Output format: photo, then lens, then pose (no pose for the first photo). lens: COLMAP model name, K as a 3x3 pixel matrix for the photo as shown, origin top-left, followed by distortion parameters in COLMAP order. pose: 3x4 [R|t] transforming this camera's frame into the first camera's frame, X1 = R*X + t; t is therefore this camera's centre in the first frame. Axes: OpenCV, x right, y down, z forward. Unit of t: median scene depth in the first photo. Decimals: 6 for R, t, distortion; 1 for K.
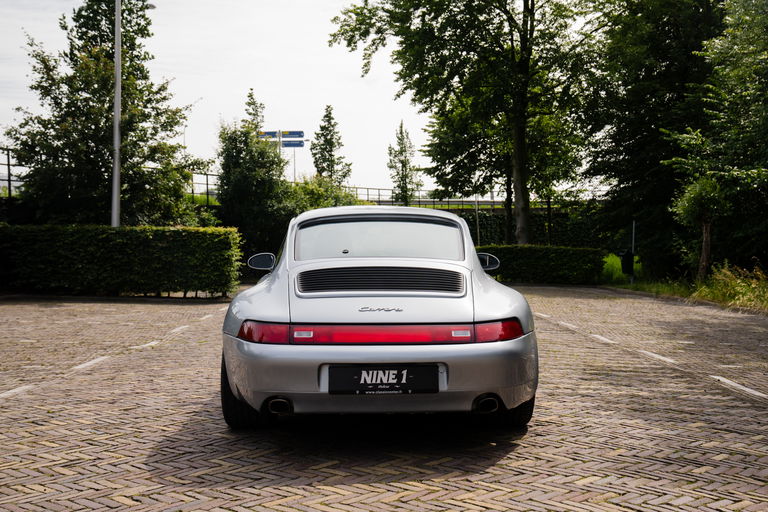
lens RADIAL K [[925.5, 0, 384.0], [0, 925.5, 256.0], [0, 0, 1]] dist [0.006408, 0.017096]
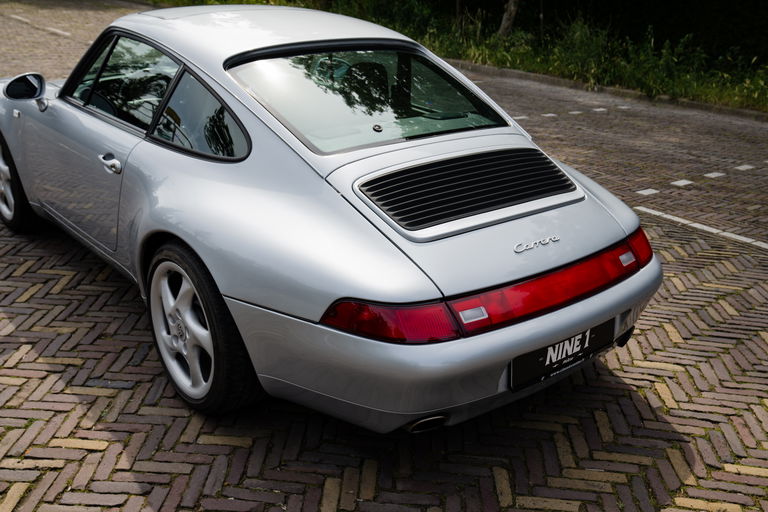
lens RADIAL K [[787.5, 0, 384.0], [0, 787.5, 256.0], [0, 0, 1]] dist [-0.005566, 0.174025]
pose [[0.781921, -0.204675, 0.588819, -0.107532], [-0.030750, 0.930748, 0.364365, -0.034817], [-0.622619, -0.303011, 0.721477, 0.166997]]
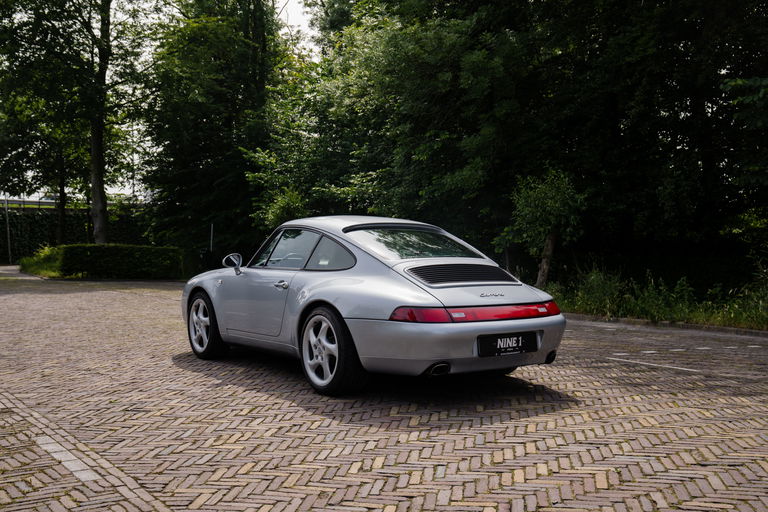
lens RADIAL K [[833.0, 0, 384.0], [0, 833.0, 256.0], [0, 0, 1]] dist [0.007605, 0.007077]
pose [[0.829974, -0.000089, 0.557802, -0.213348], [-0.001479, 0.999996, 0.002360, -0.001091], [-0.557800, -0.002784, 0.829971, 0.011797]]
